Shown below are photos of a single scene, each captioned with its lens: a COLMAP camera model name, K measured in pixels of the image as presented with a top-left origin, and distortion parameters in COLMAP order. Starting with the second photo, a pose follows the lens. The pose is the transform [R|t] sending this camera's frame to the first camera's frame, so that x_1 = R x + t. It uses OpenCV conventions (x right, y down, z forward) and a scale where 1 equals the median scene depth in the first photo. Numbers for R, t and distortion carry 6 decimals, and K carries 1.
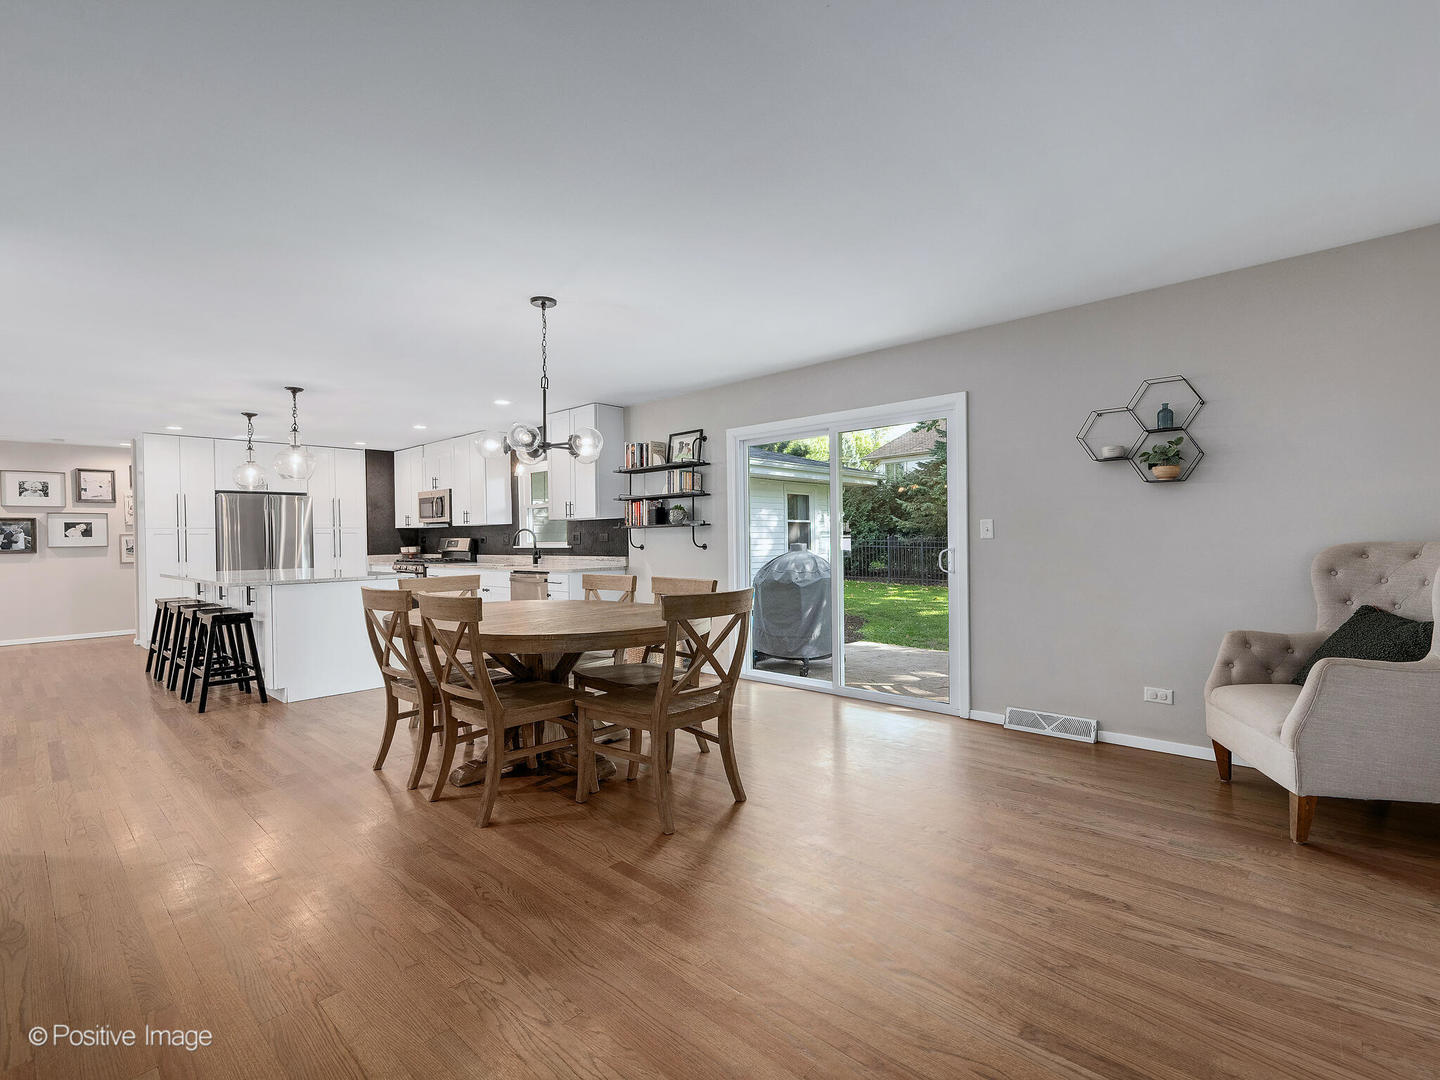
lens RADIAL K [[672.9, 0, 722.9], [0, 672.9, 542.7], [0, 0, 1]] dist [0.004590, 0.000263]
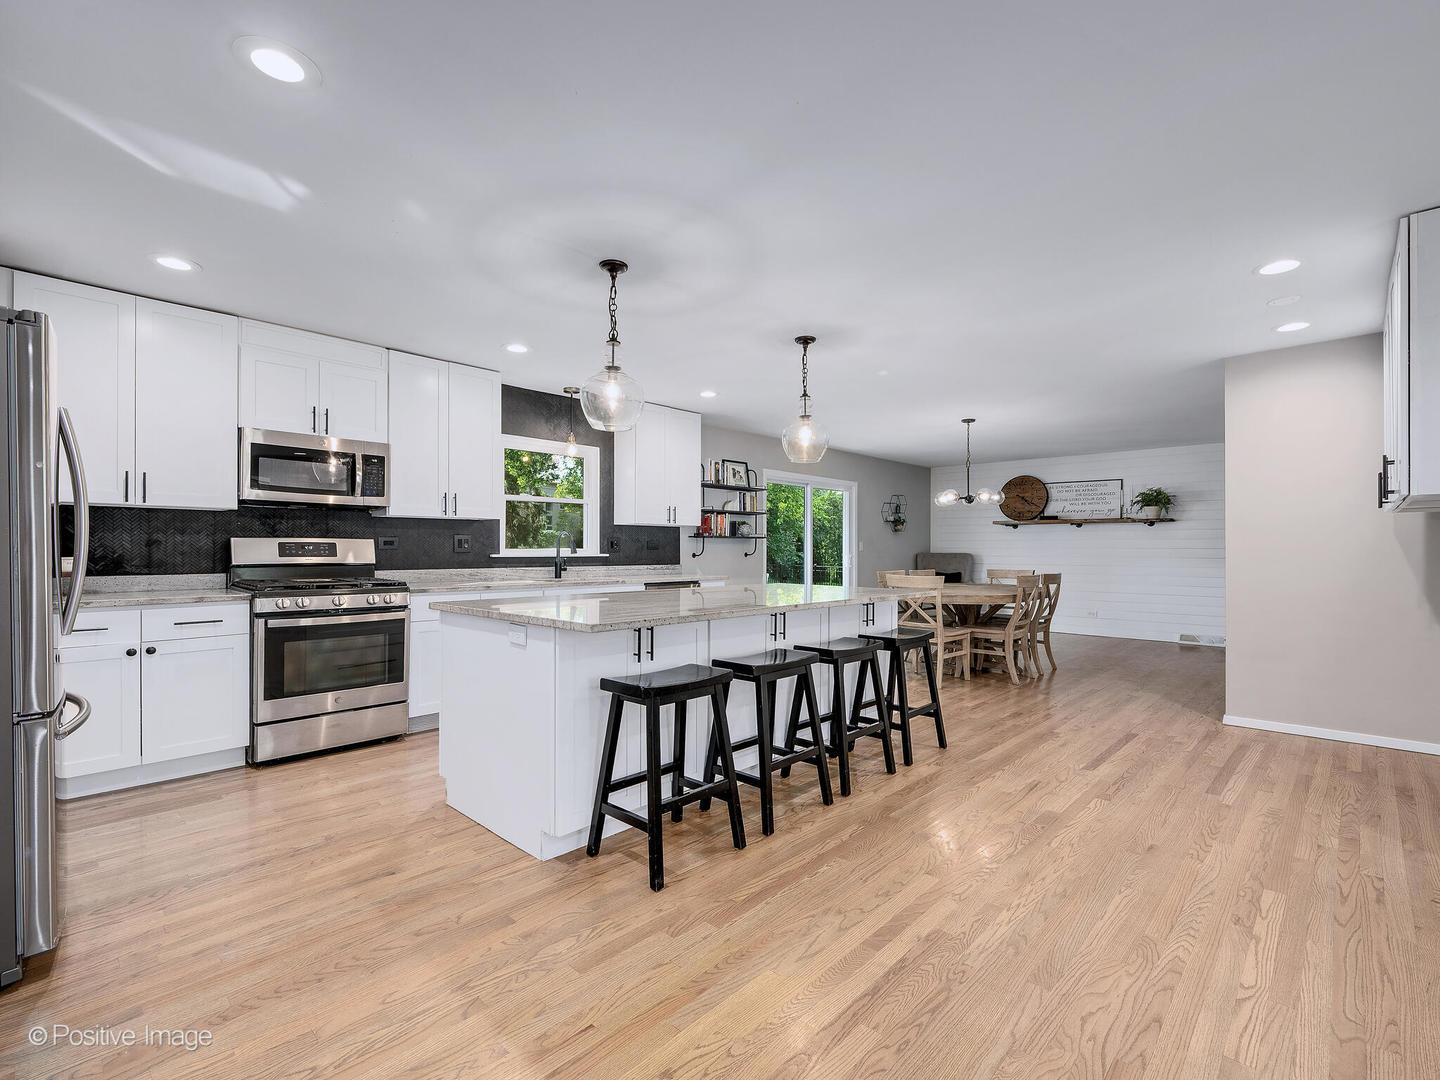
lens RADIAL K [[672.9, 0, 717.2], [0, 672.9, 549.5], [0, 0, 1]] dist [0.004590, 0.000263]
pose [[0.021626, 0.013511, 0.999675, -1.114090], [-0.000288, 0.999909, -0.013508, 0.010511], [-0.999766, 0.000004, 0.021628, 0.880788]]
